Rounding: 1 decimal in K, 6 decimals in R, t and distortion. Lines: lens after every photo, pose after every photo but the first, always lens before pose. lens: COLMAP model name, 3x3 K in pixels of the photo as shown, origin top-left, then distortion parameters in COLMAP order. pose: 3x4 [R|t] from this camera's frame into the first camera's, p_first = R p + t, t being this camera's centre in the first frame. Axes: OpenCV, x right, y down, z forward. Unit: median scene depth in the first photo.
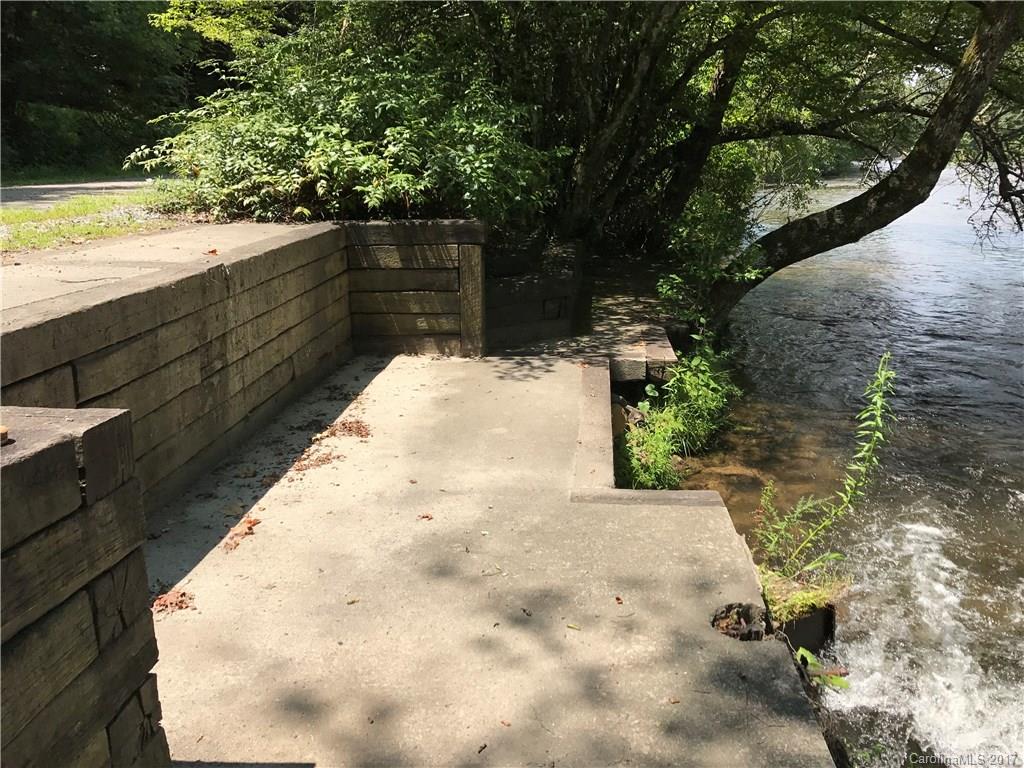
lens RADIAL K [[830.1, 0, 515.2], [0, 830.1, 385.2], [0, 0, 1]] dist [-0.001865, 0.003310]
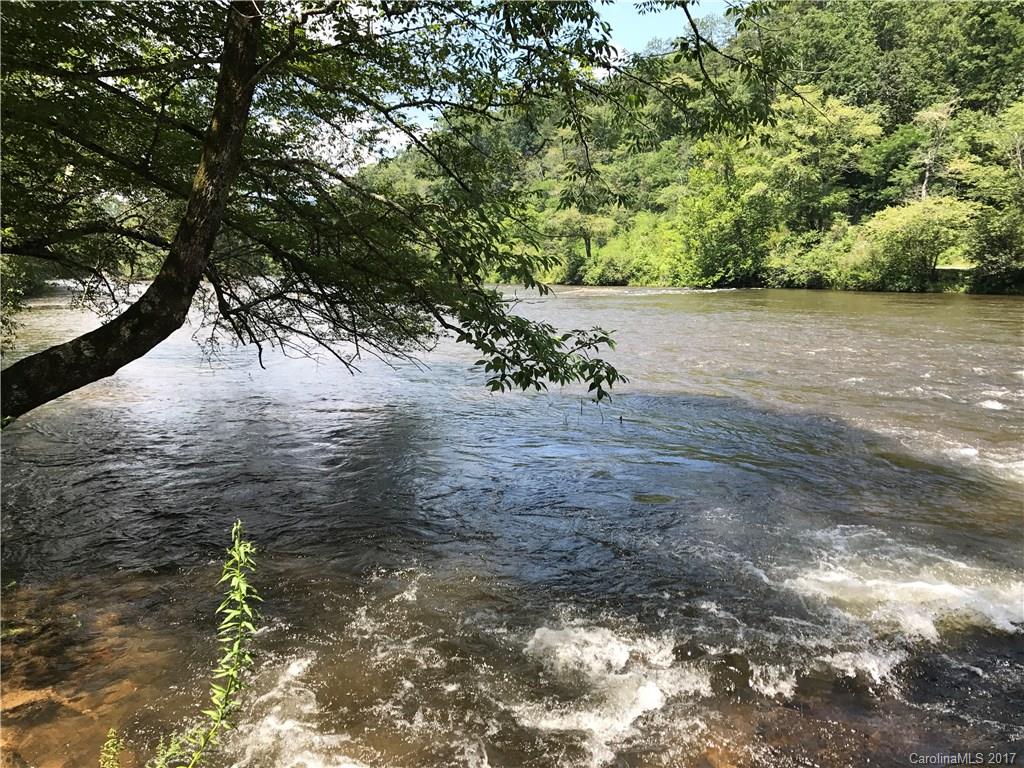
lens RADIAL K [[830.1, 0, 513.3], [0, 830.1, 375.0], [0, 0, 1]] dist [-0.001865, 0.003310]
pose [[0.630746, -0.091811, 0.770539, 0.003387], [0.205589, 0.977264, -0.051848, -0.041438], [-0.748260, 0.191117, 0.635281, 0.130263]]
